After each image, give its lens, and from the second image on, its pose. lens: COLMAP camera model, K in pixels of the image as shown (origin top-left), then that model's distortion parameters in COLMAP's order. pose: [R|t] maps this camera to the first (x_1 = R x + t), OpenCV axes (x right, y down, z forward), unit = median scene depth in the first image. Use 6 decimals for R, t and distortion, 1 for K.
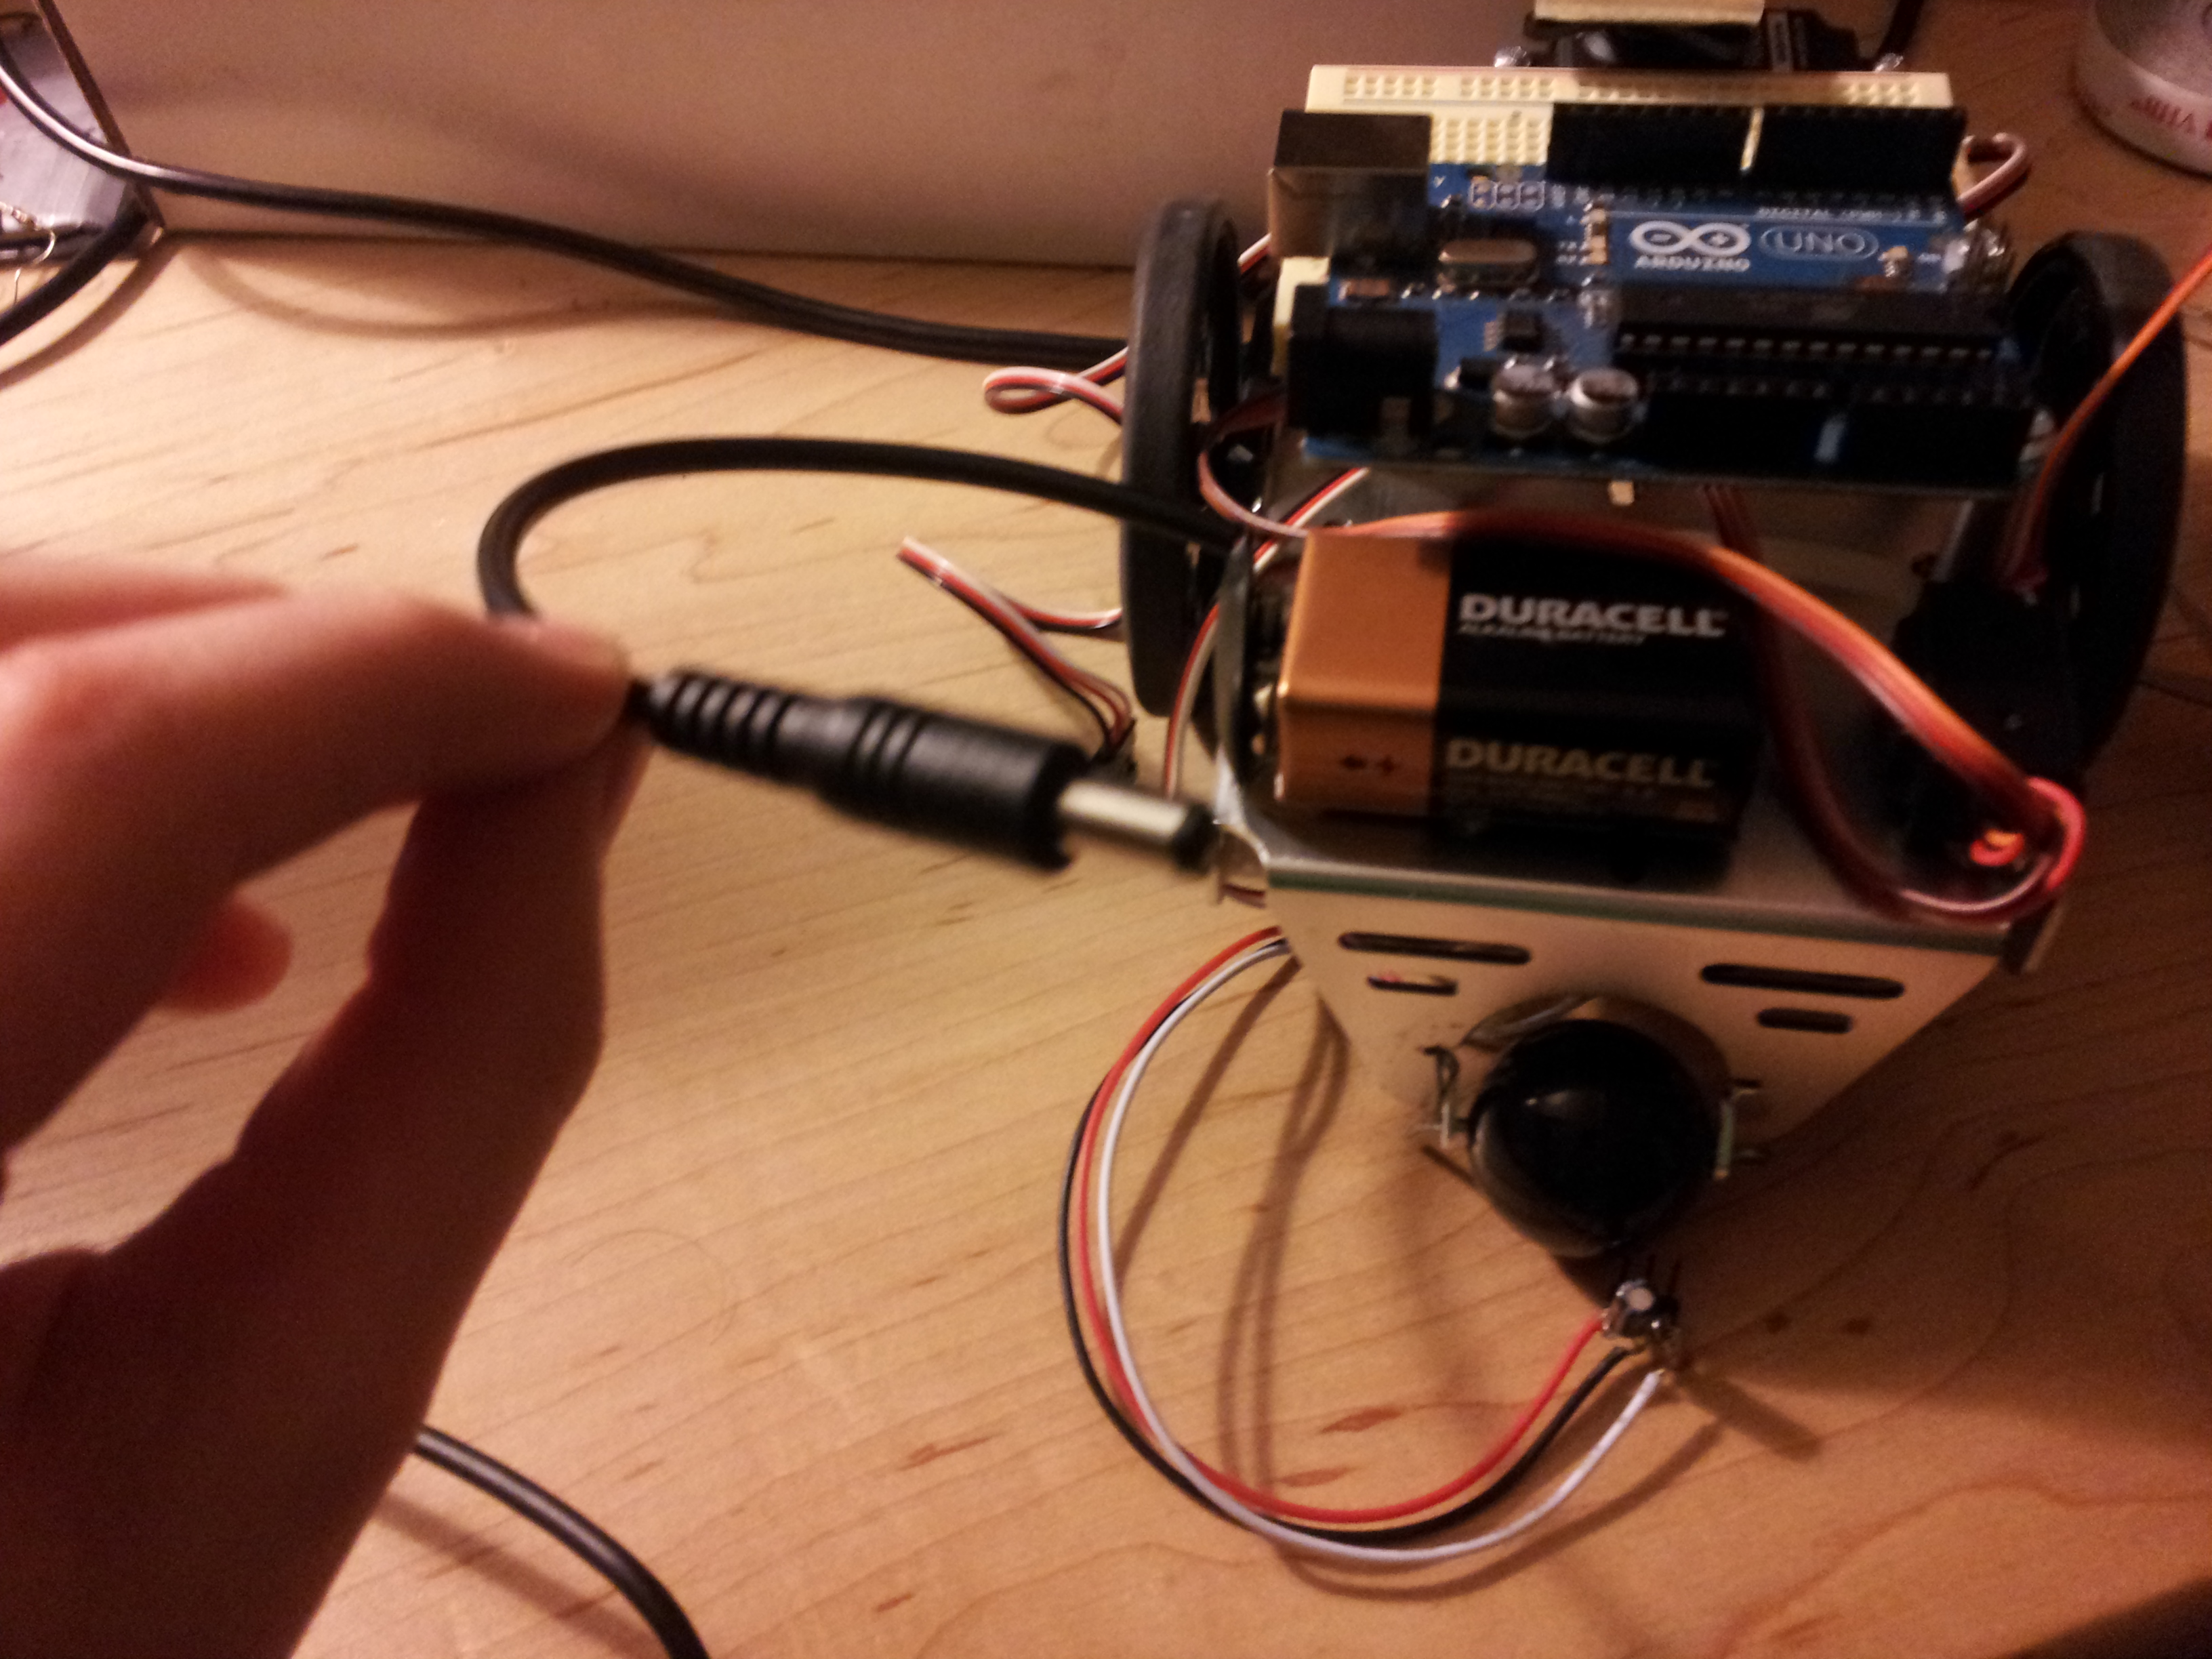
lens RADIAL K [[1804.0, 0, 1106.0], [0, 1804.0, 829.5], [0, 0, 1]] dist [-0.051881, -0.012774]
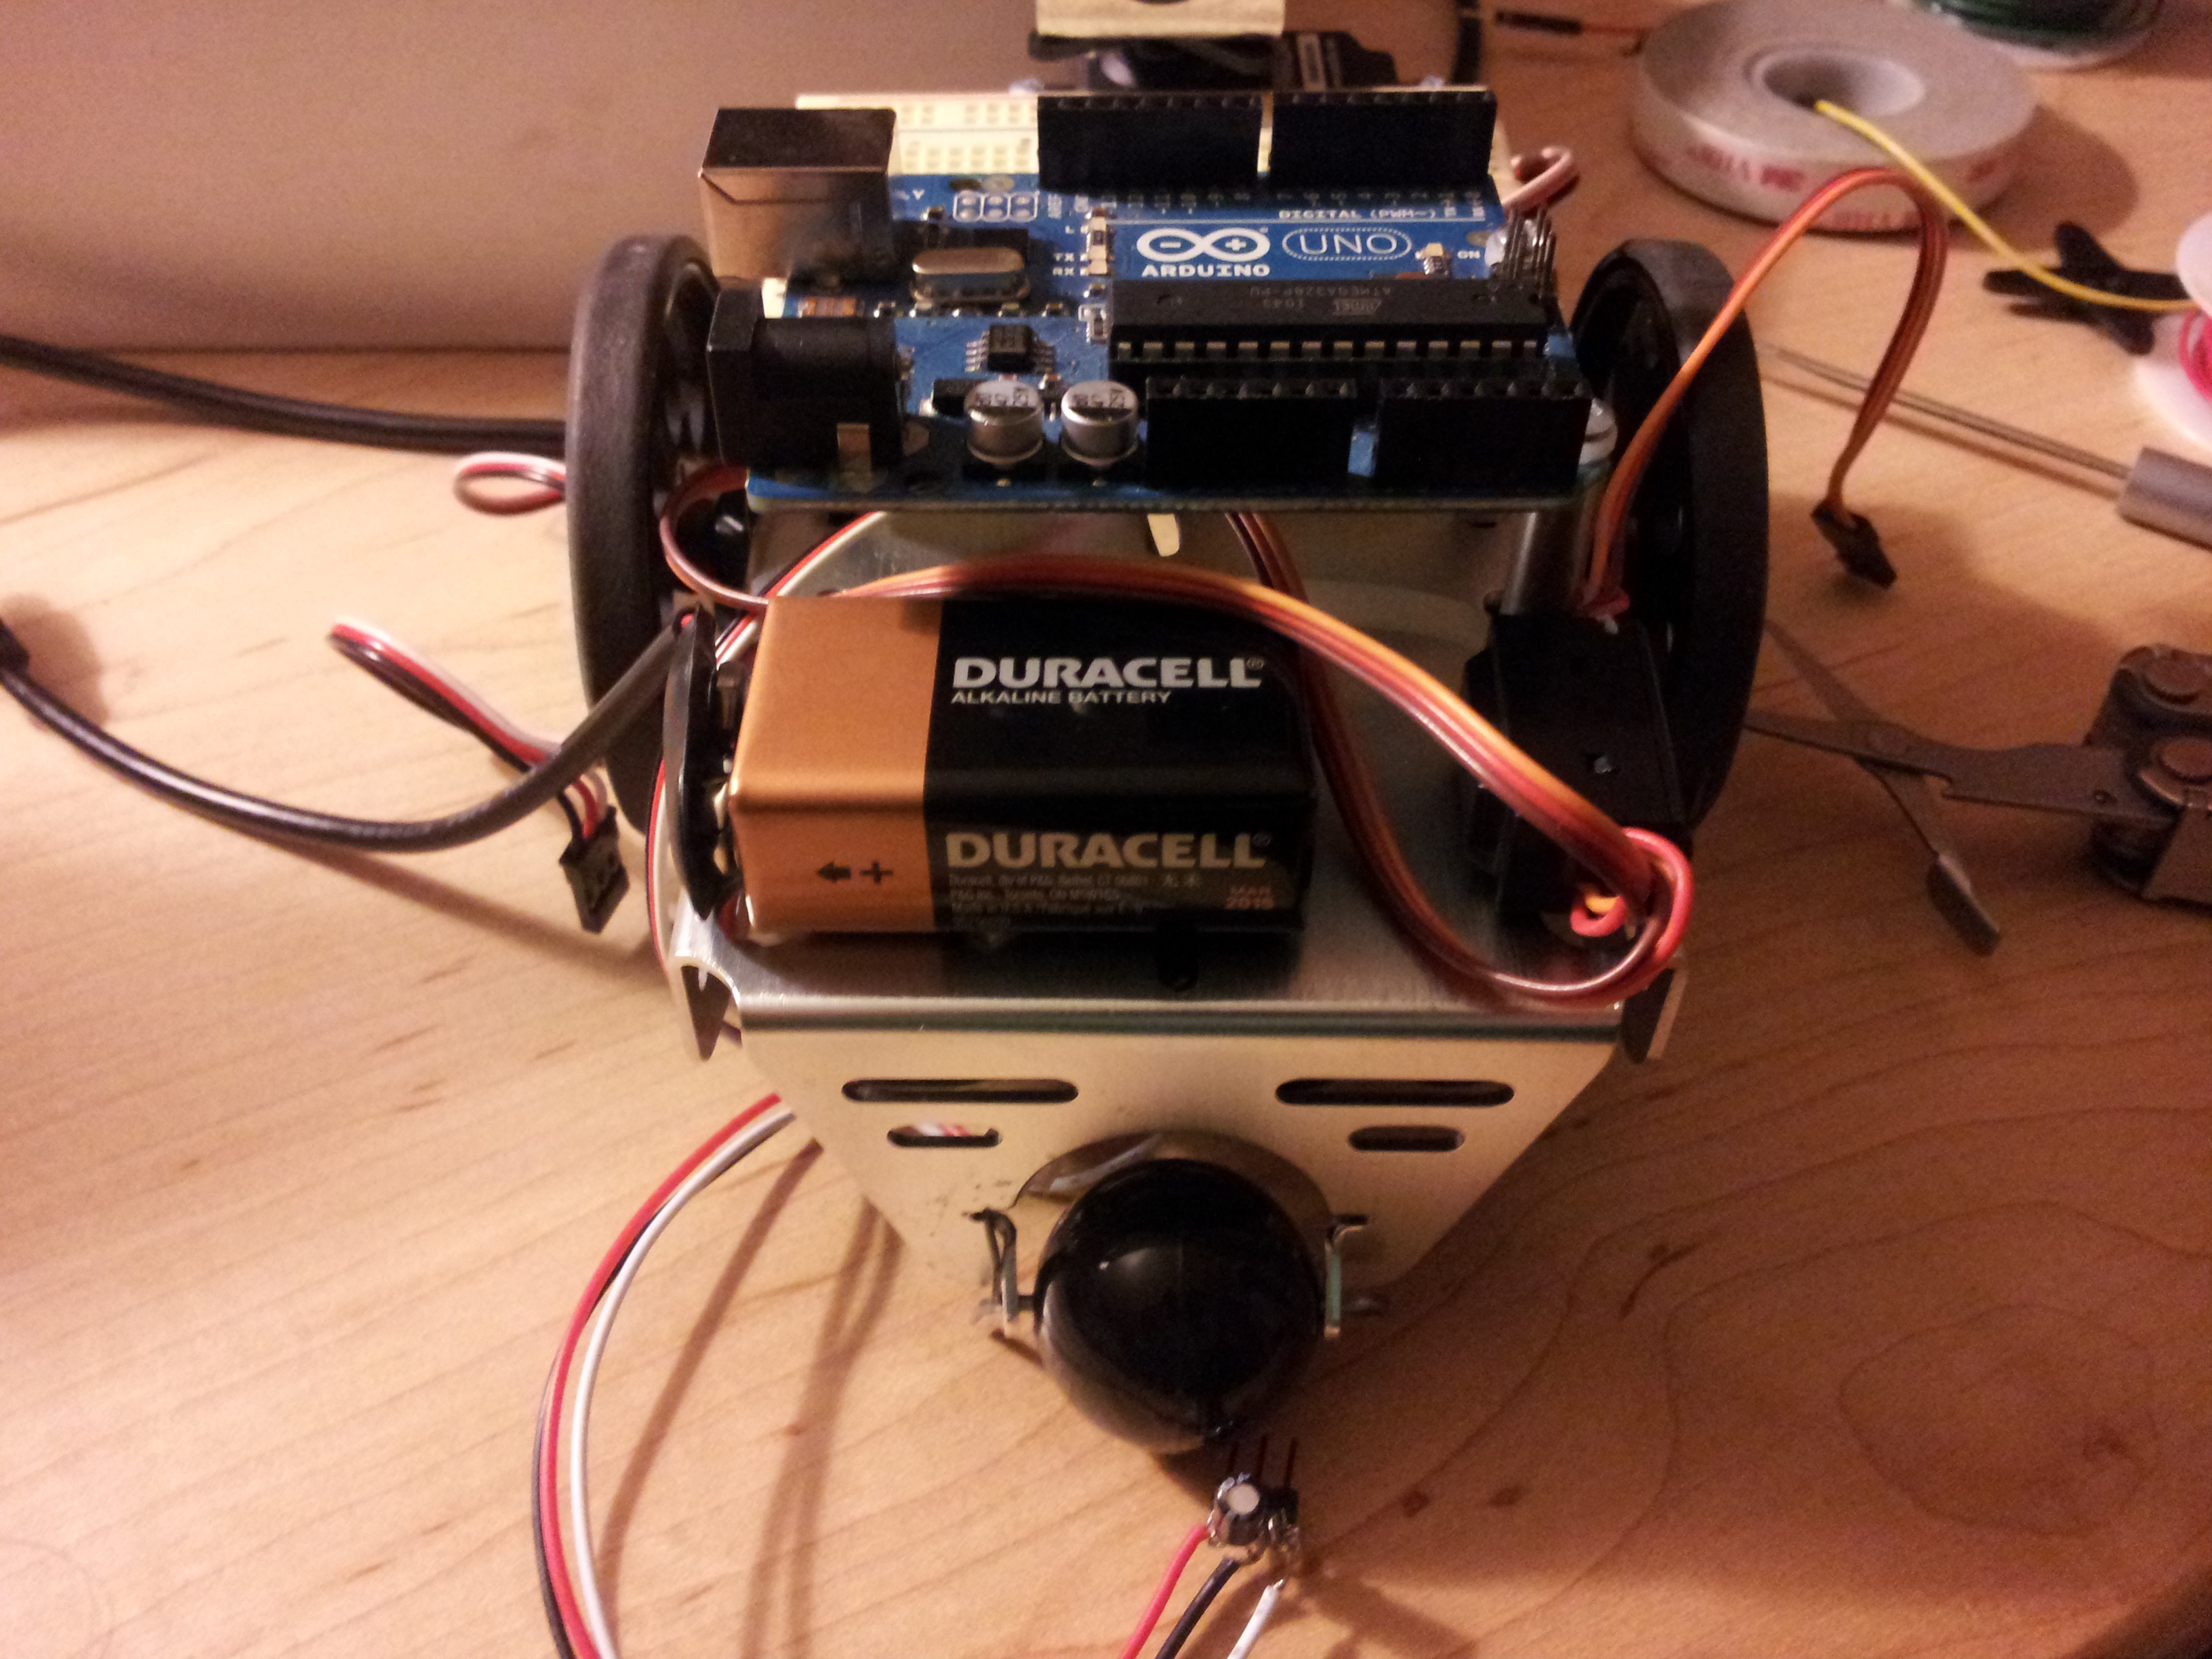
lens RADIAL K [[1804.0, 0, 1106.0], [0, 1804.0, 829.5], [0, 0, 1]] dist [-0.051881, -0.012774]
pose [[0.984089, -0.065209, 0.165277, 0.116259], [0.078884, 0.993861, -0.077569, 0.016073], [-0.159204, 0.089372, 0.983192, 0.170509]]
